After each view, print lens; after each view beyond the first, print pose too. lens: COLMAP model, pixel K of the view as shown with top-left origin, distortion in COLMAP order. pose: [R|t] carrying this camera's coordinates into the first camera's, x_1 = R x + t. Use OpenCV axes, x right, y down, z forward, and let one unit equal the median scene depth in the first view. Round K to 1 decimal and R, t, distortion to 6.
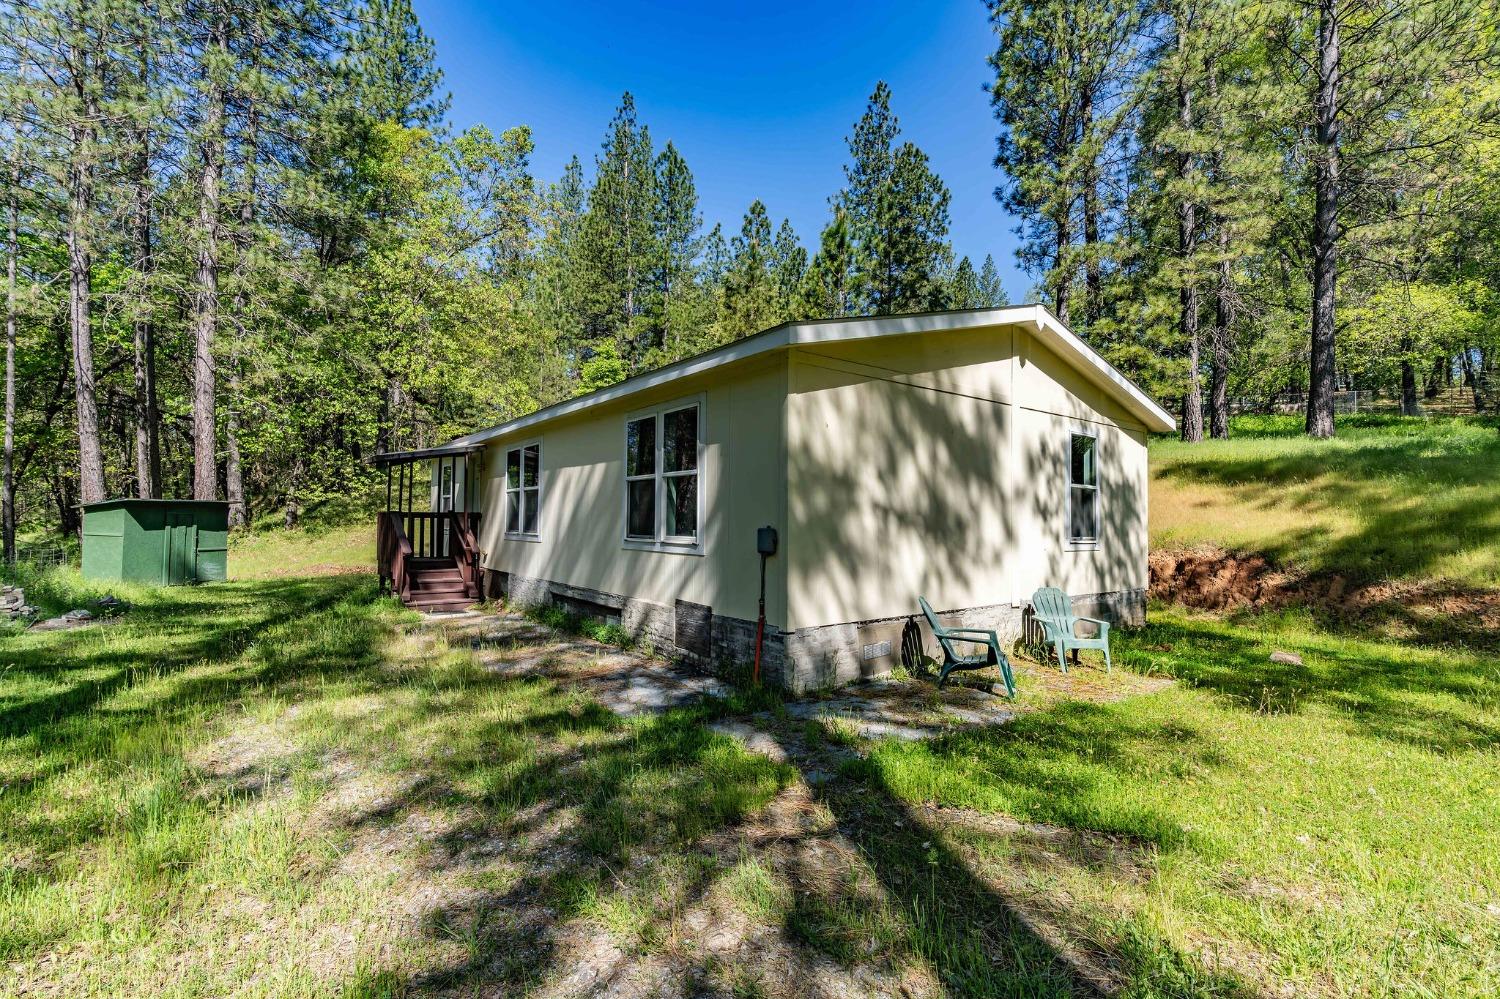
lens RADIAL K [[662.9, 0, 750.0], [0, 662.9, 499.5], [0, 0, 1]] dist [-0.000291, -0.000031]
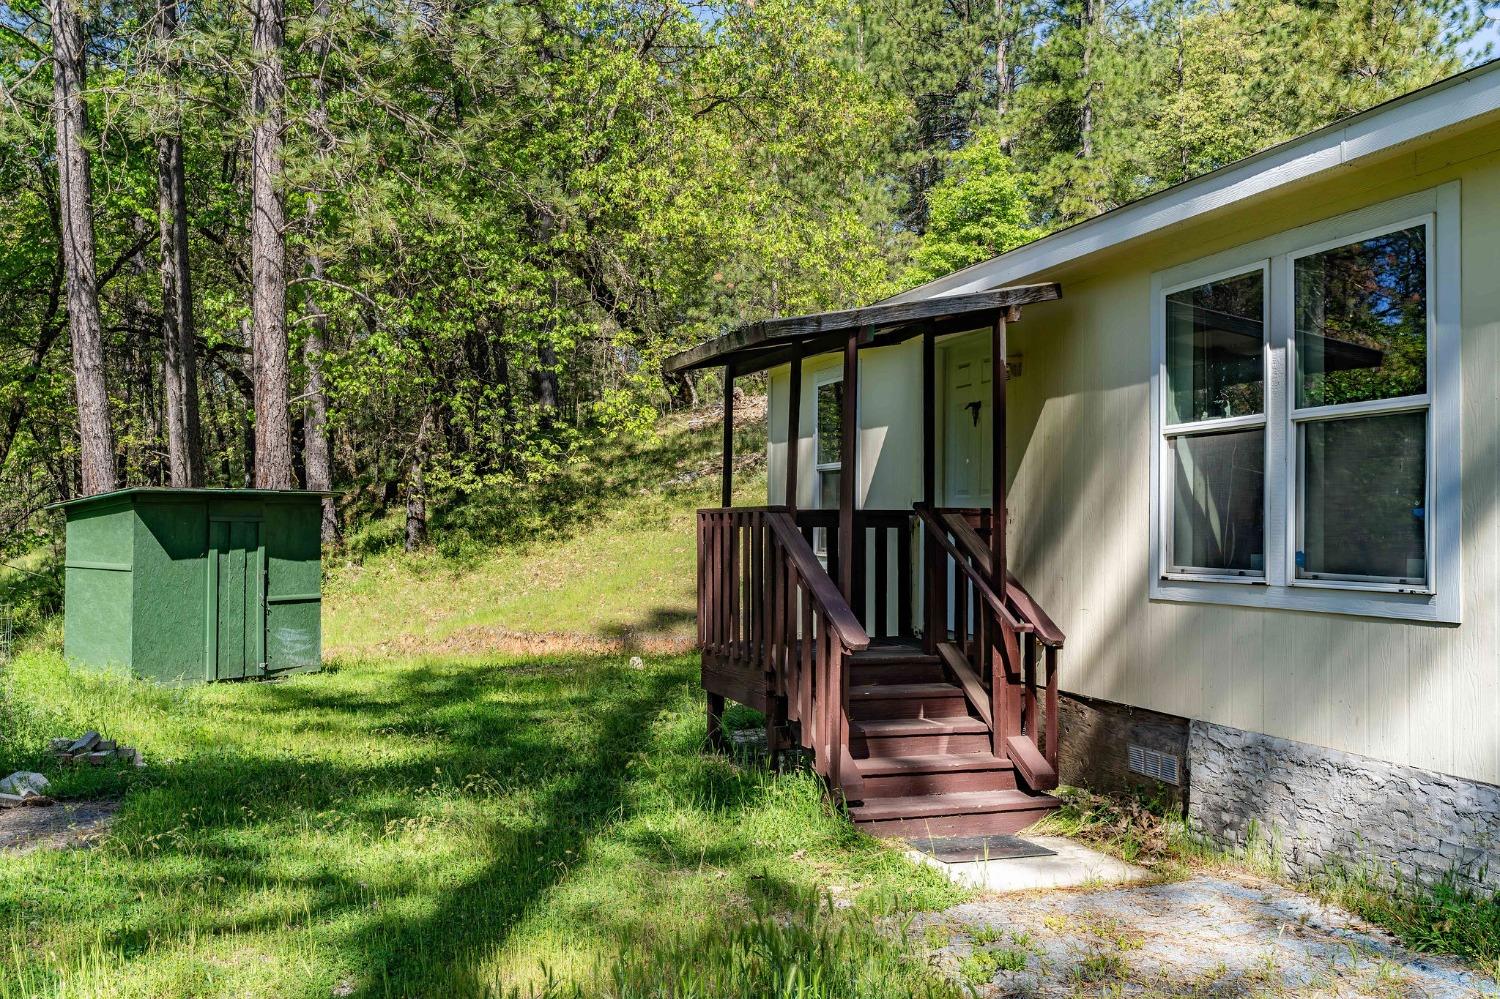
lens RADIAL K [[1329.0, 0, 750.0], [0, 1329.0, 499.5], [0, 0, 1]] dist [0.003846, 0.003614]
pose [[0.943224, -0.014159, -0.331854, -0.137818], [0.017758, 0.999812, 0.007816, 0.003731], [0.331681, -0.013266, 0.943298, 0.158325]]
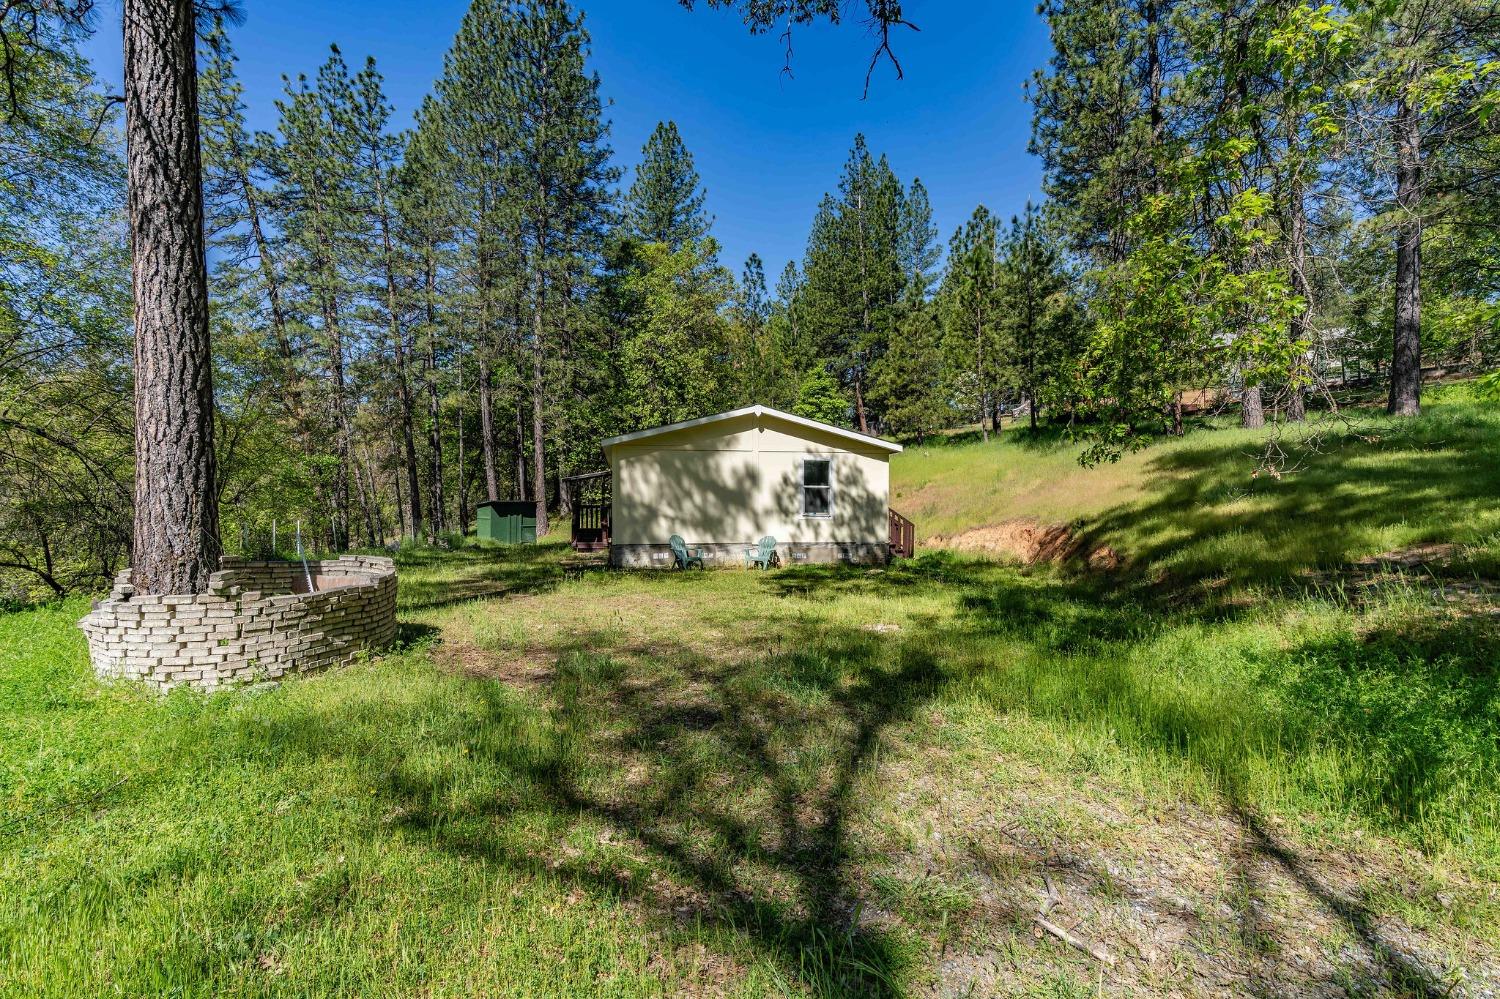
lens RADIAL K [[662.9, 0, 750.0], [0, 662.9, 499.5], [0, 0, 1]] dist [-0.000291, -0.000031]
pose [[0.895403, 0.009819, -0.445148, 0.438745], [0.000027, 0.999756, 0.022107, -0.032075], [0.445256, -0.019807, 0.895184, -0.319008]]
